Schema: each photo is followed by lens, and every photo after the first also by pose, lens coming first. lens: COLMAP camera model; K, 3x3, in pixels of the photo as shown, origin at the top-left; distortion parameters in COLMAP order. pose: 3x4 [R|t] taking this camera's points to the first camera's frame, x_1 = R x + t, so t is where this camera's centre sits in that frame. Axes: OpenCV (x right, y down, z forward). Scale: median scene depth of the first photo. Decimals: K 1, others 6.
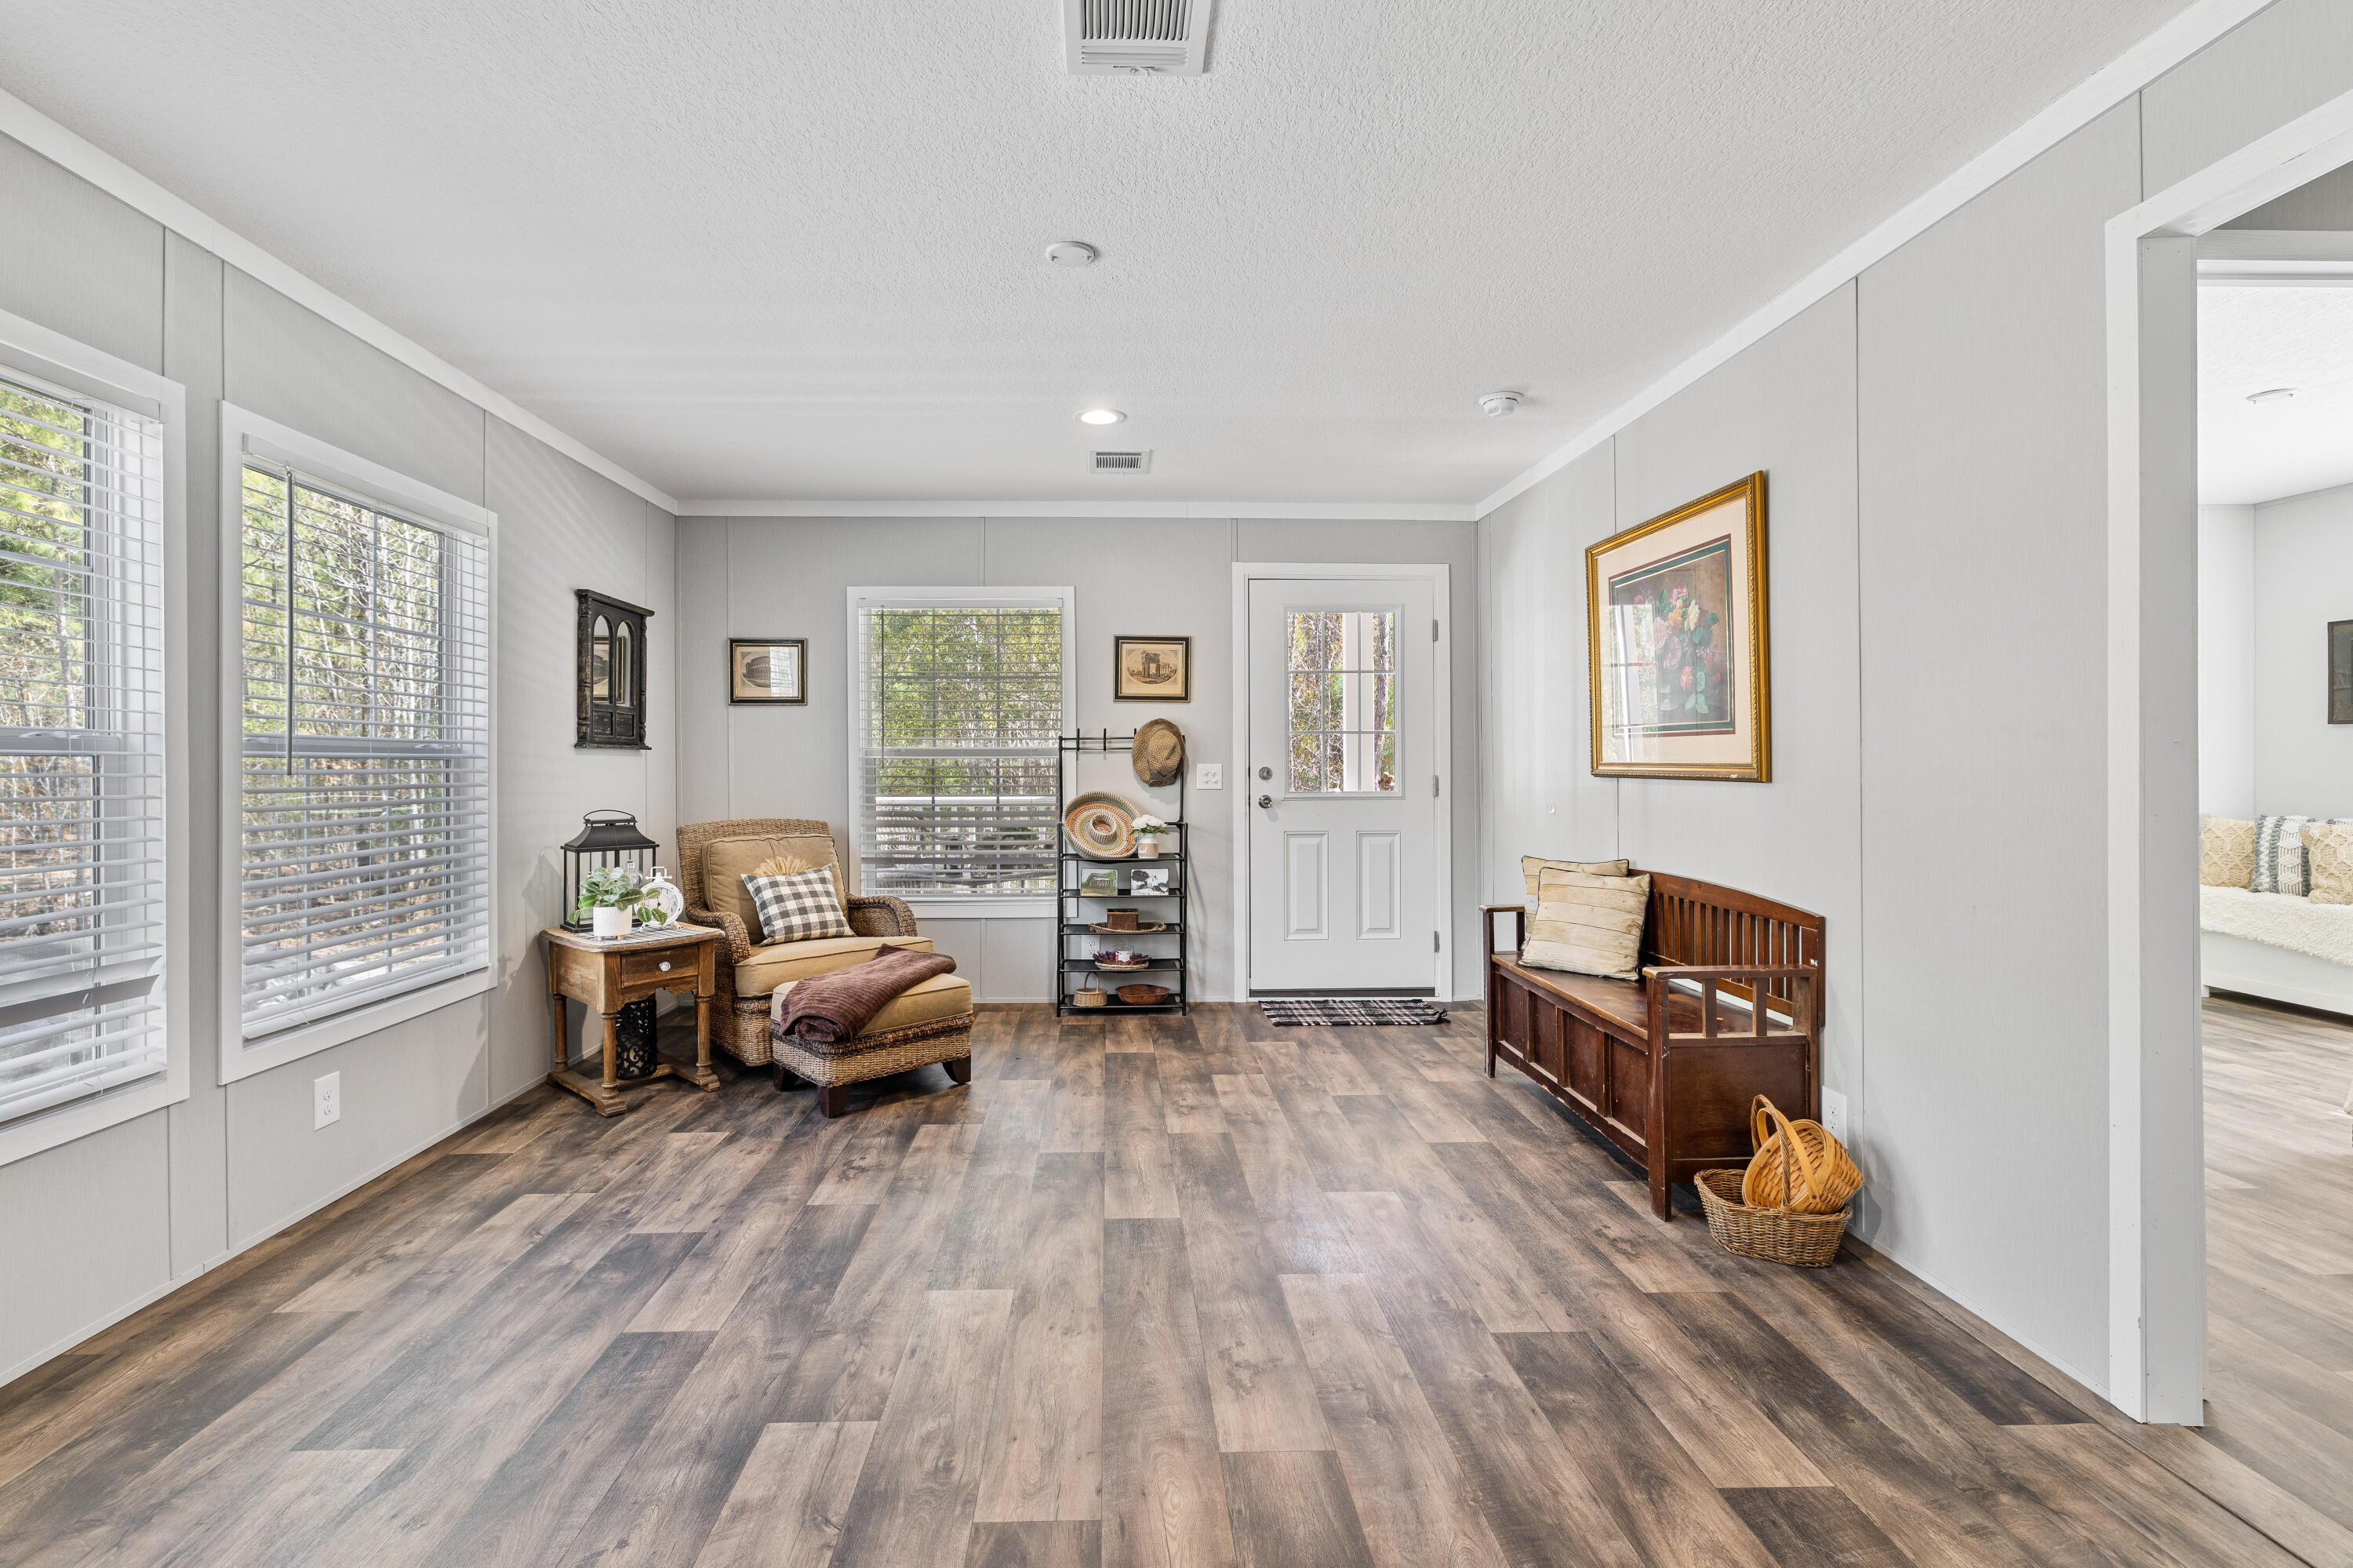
lens RADIAL K [[1039.4, 0, 1166.1], [0, 1039.4, 777.0], [0, 0, 1]] dist [0.001451, -0.000209]
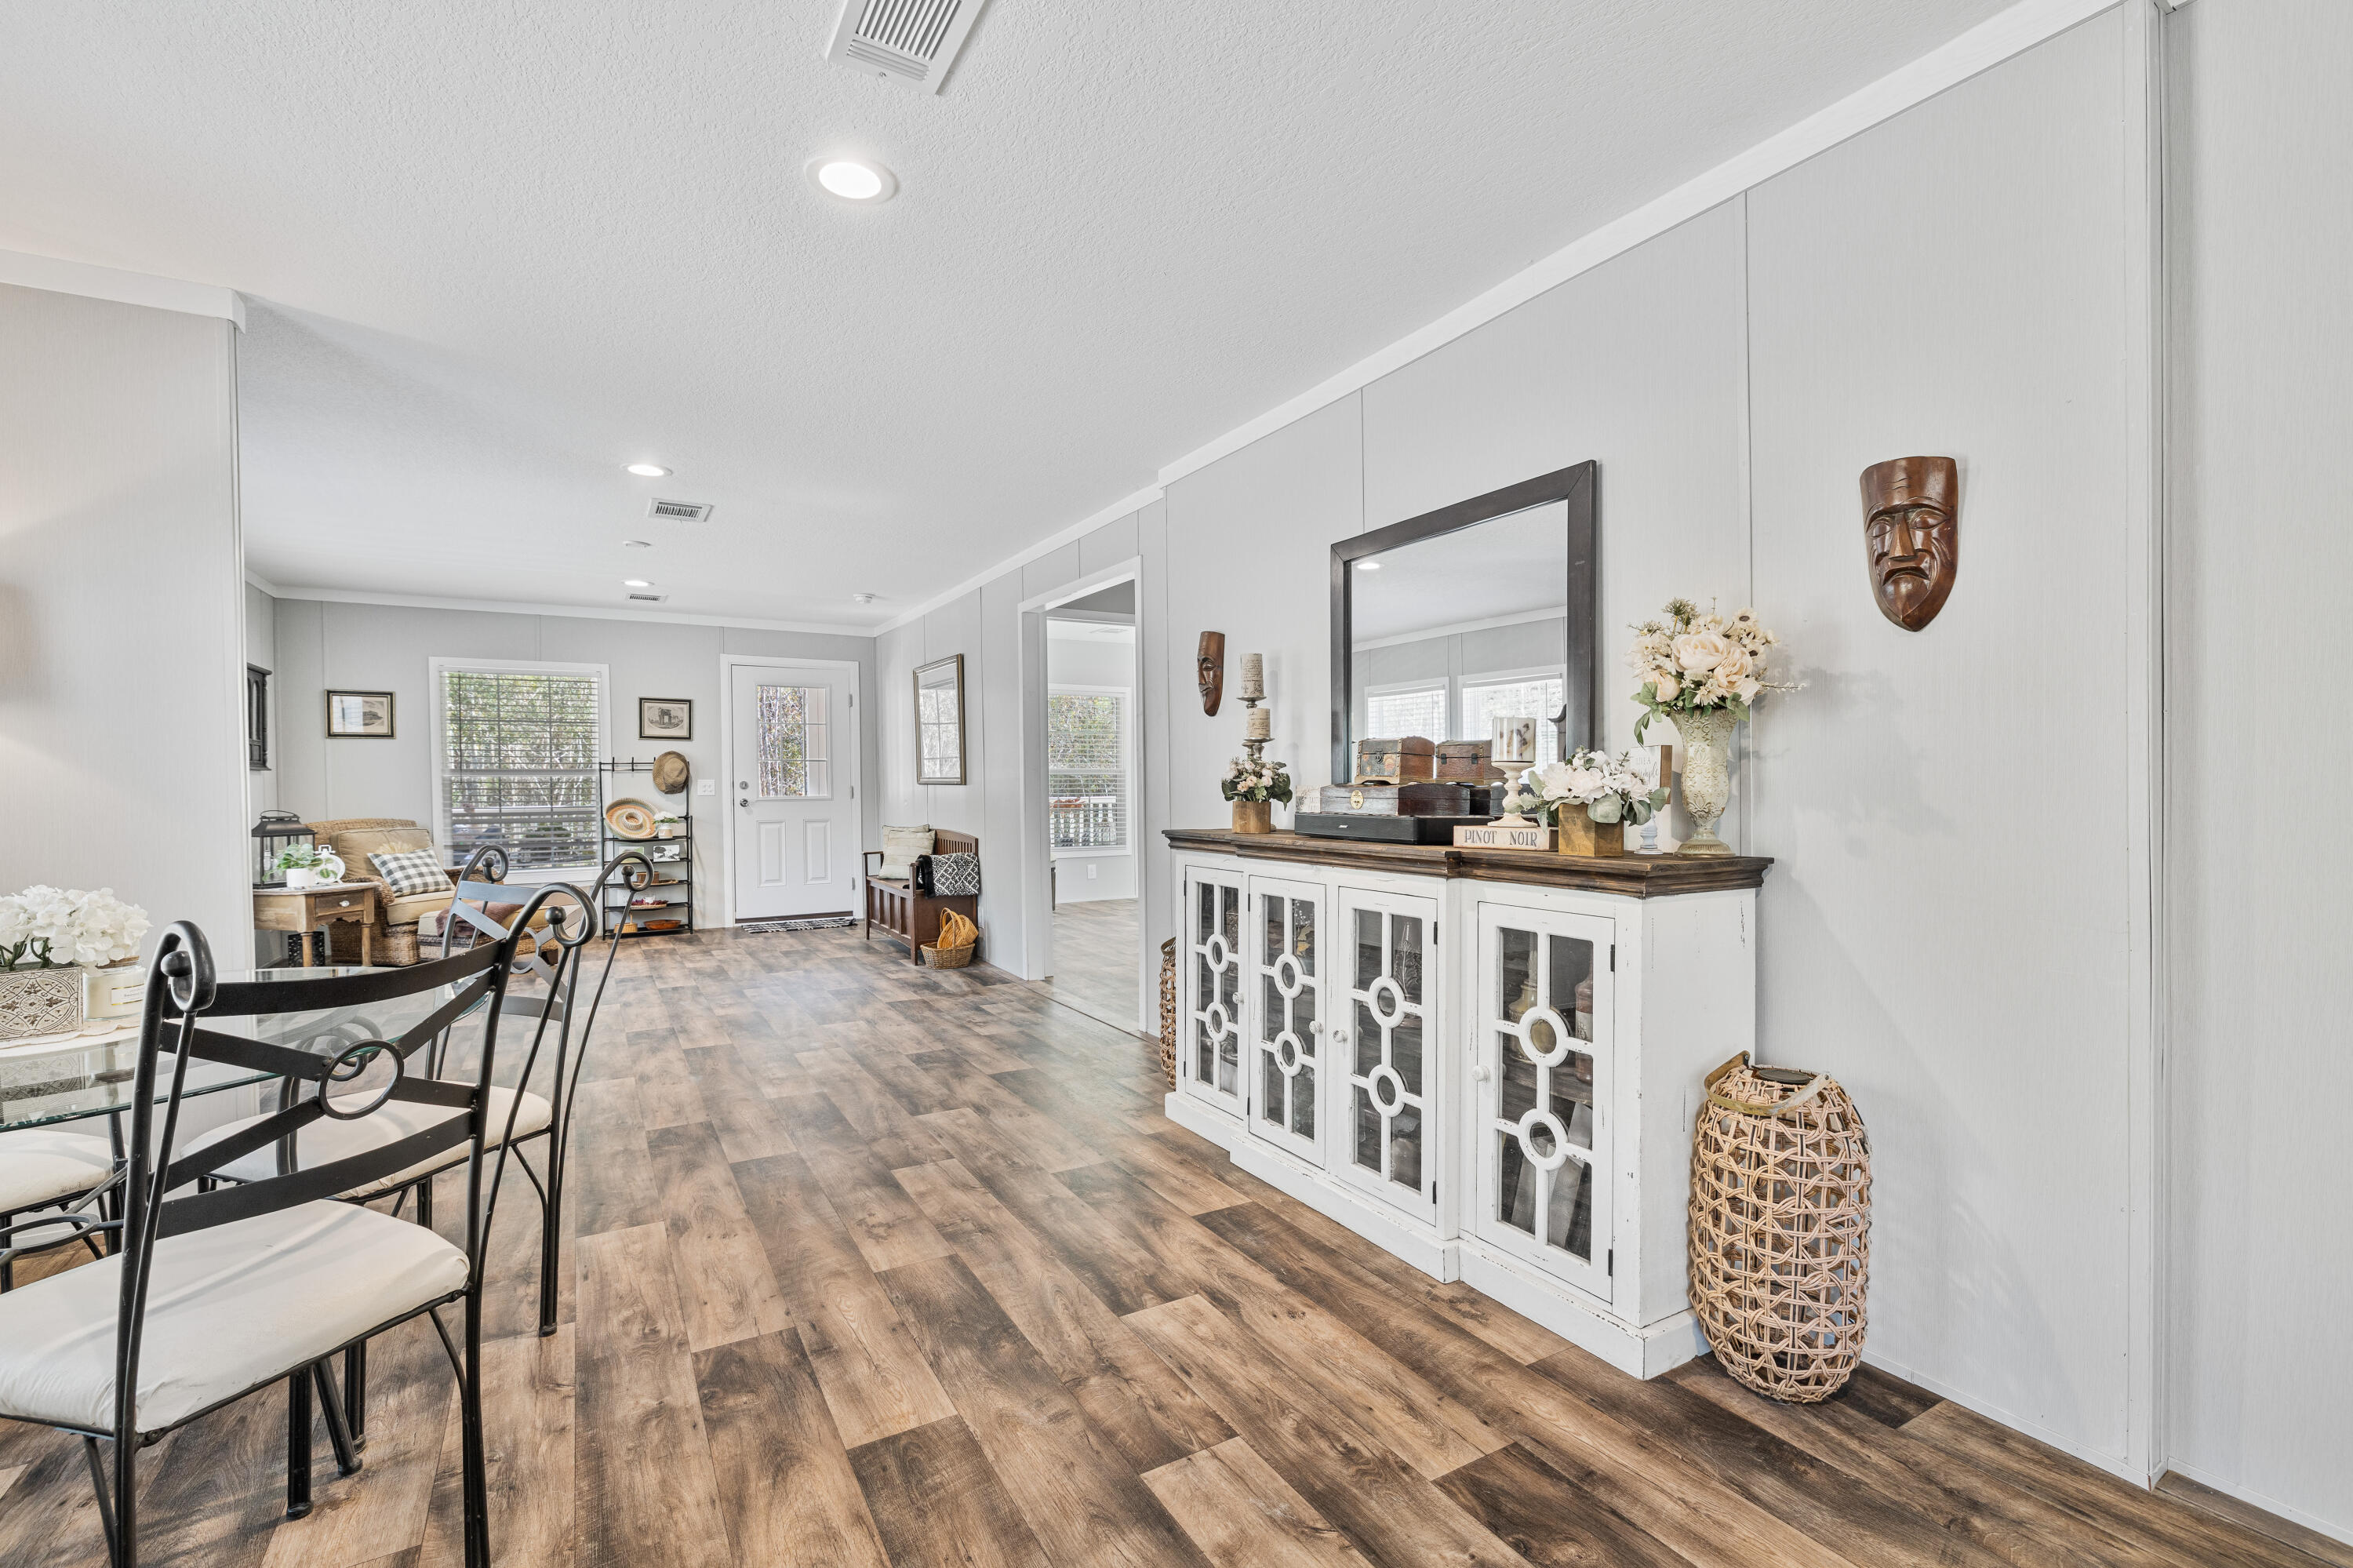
lens RADIAL K [[1039.4, 0, 1169.0], [0, 1039.4, 795.7], [0, 0, 1]] dist [0.001451, -0.000209]
pose [[0.891669, -0.010941, 0.452556, -0.049211], [0.011713, 0.999931, 0.001098, 0.019464], [-0.452537, 0.004322, 0.891735, -0.771166]]
